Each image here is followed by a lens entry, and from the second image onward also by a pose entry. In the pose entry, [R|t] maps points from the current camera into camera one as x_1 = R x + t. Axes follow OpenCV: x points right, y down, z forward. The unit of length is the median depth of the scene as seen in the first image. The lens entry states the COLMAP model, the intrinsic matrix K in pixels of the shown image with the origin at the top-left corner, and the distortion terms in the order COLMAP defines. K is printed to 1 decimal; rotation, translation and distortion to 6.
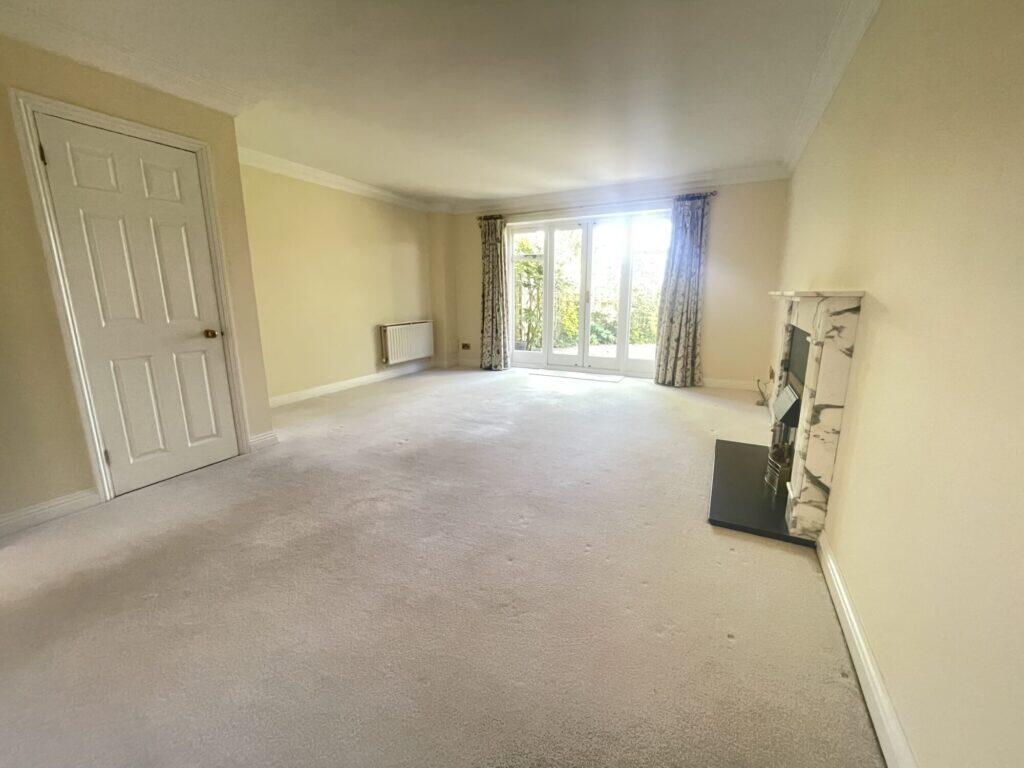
lens RADIAL K [[415.3, 0, 510.7], [0, 415.3, 382.3], [0, 0, 1]] dist [-0.004657, -0.000048]
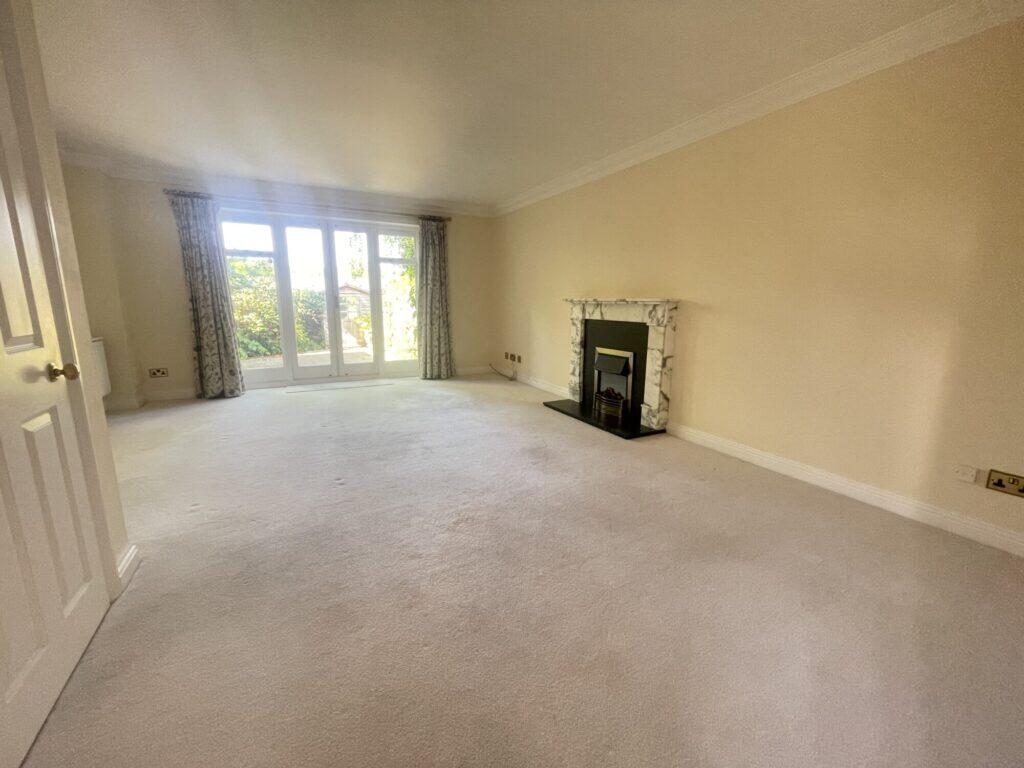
lens RADIAL K [[415.3, 0, 508.9], [0, 415.3, 384.0], [0, 0, 1]] dist [-0.004657, -0.000048]
pose [[0.561905, -0.152734, 0.812979, -0.442532], [0.163567, 0.983916, 0.071795, -0.028136], [-0.810869, 0.092635, 0.577850, 0.166855]]
